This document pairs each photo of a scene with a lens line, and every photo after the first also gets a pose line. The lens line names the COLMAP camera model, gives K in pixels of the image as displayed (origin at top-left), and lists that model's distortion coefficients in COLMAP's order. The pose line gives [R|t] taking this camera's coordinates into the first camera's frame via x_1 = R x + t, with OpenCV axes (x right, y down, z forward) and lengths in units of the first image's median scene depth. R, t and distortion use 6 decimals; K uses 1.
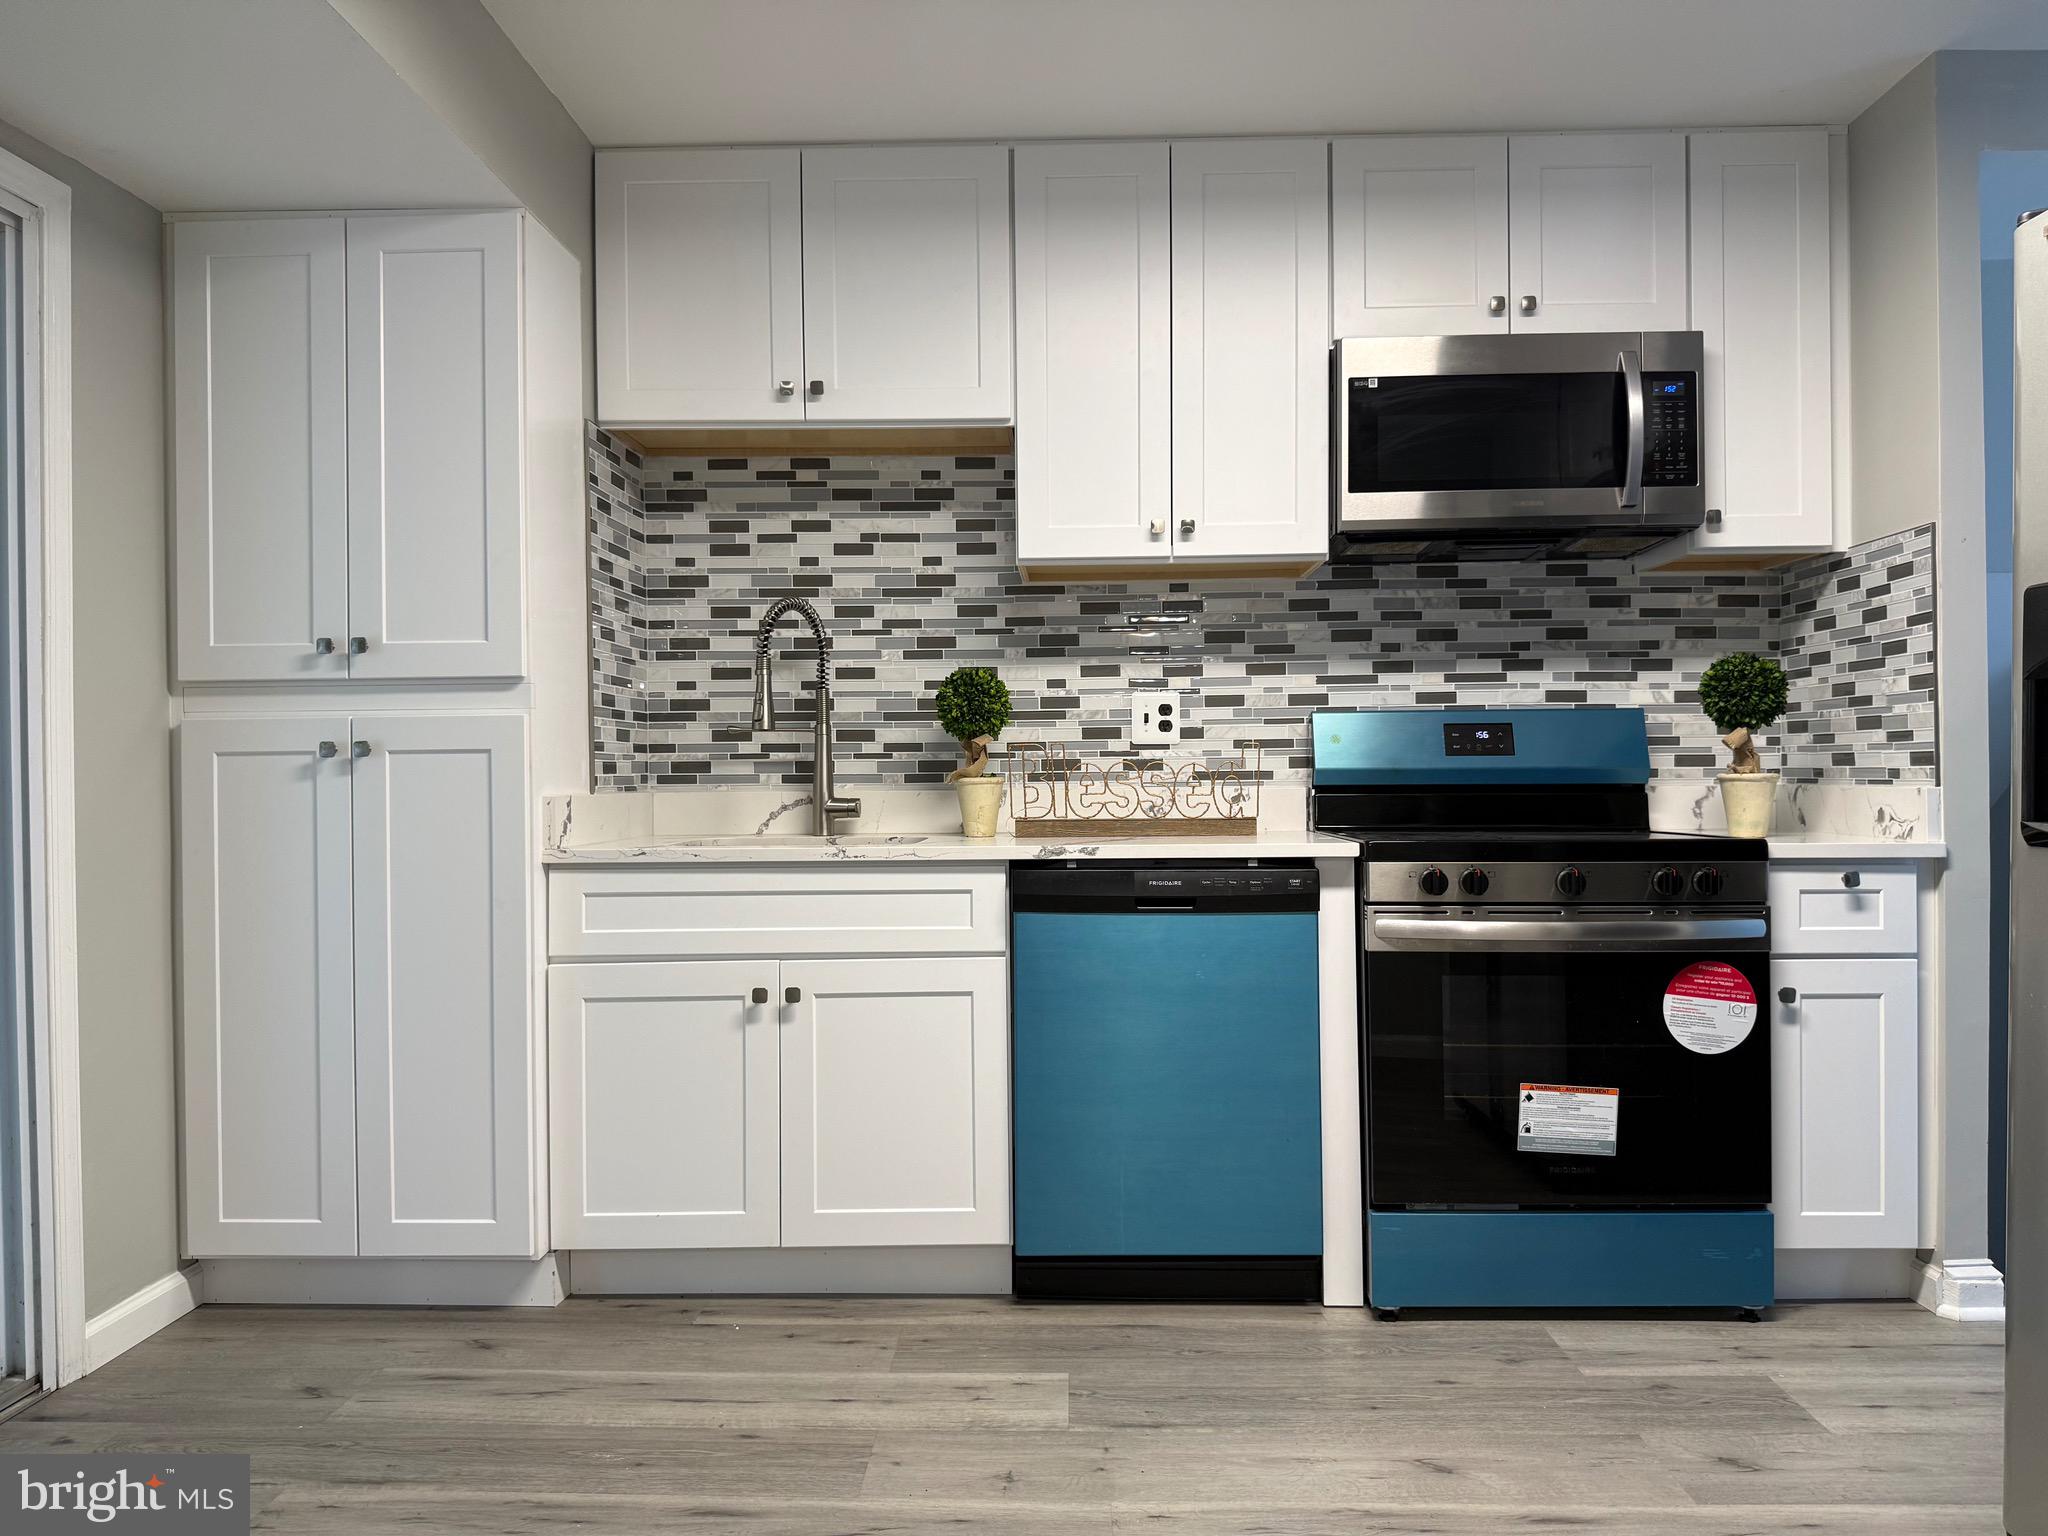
lens RADIAL K [[1477.6, 0, 1038.6], [0, 1477.6, 726.3], [0, 0, 1]] dist [0.027222, -0.020383]
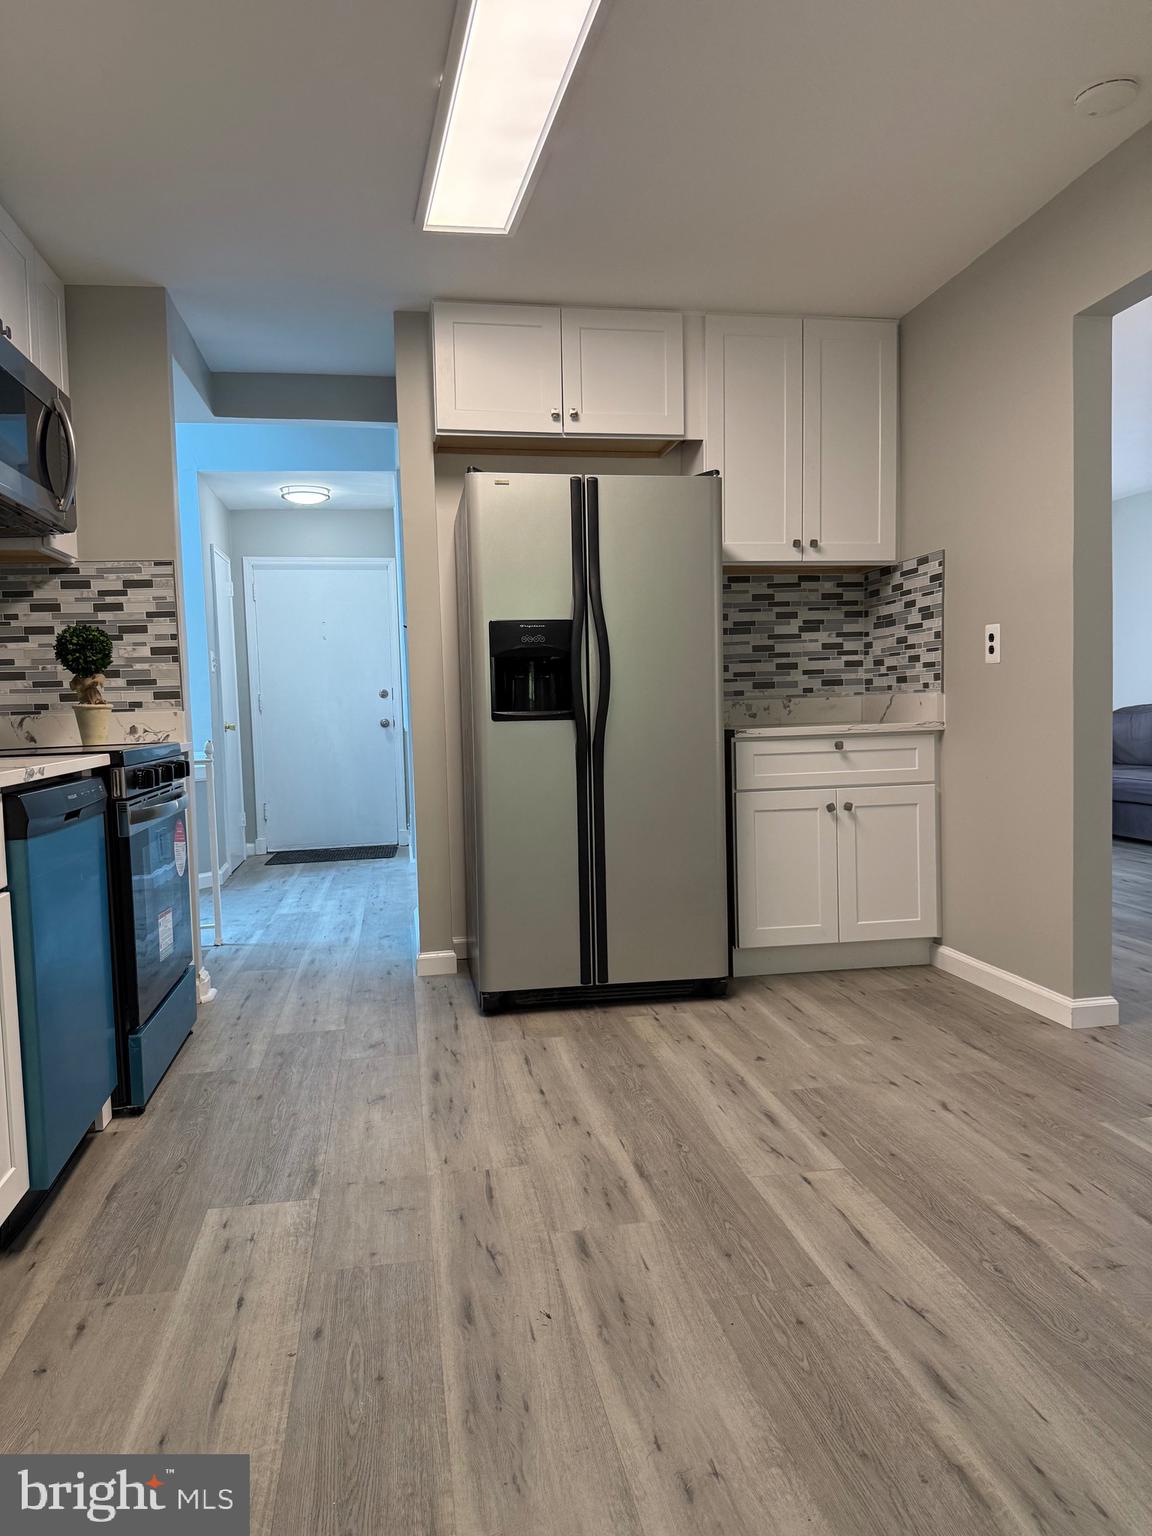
lens RADIAL K [[1108.2, 0, 569.2], [0, 1108.2, 771.8], [0, 0, 1]] dist [0.027222, -0.020383]
pose [[-0.185677, -0.046793, 0.981496, -0.737995], [0.003541, 0.998827, 0.048289, 0.047534], [-0.982604, 0.012441, -0.185294, 0.750685]]
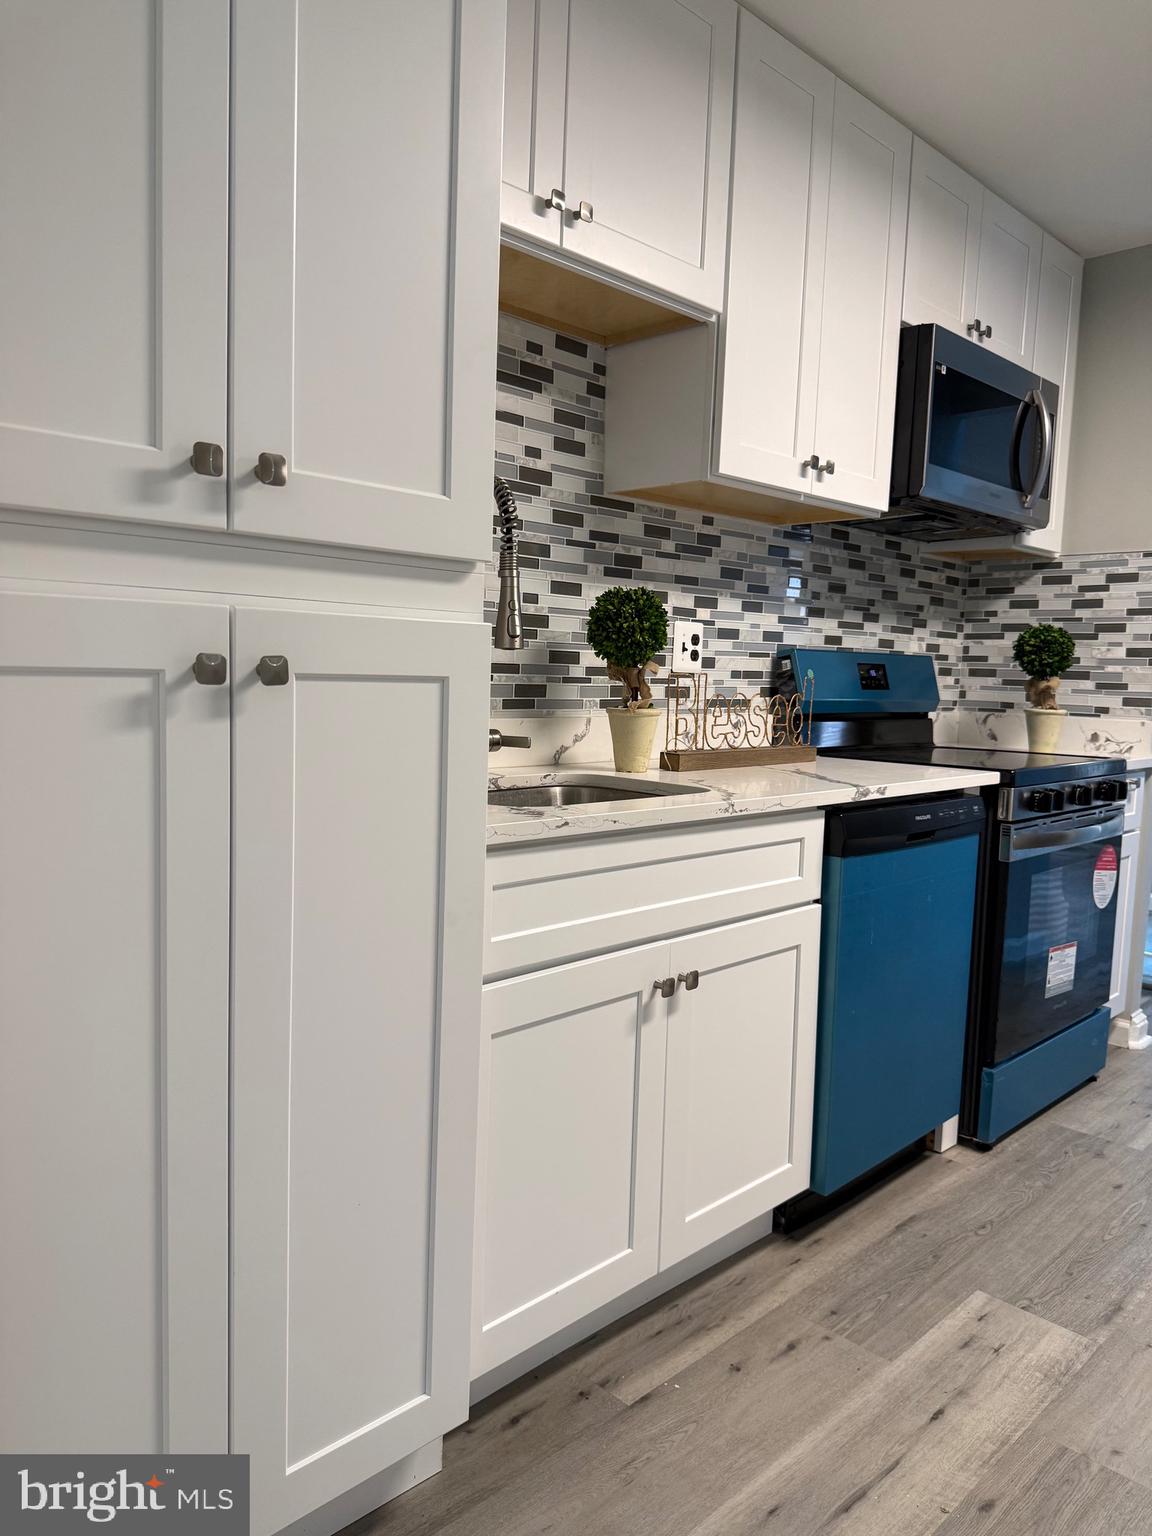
lens RADIAL K [[1108.2, 0, 578.7], [0, 1108.2, 773.7], [0, 0, 1]] dist [0.027222, -0.020383]
pose [[0.680067, -0.040750, 0.732016, -0.628660], [-0.059297, 0.992126, 0.110318, 0.001383], [-0.730748, -0.118431, 0.672296, 0.612198]]
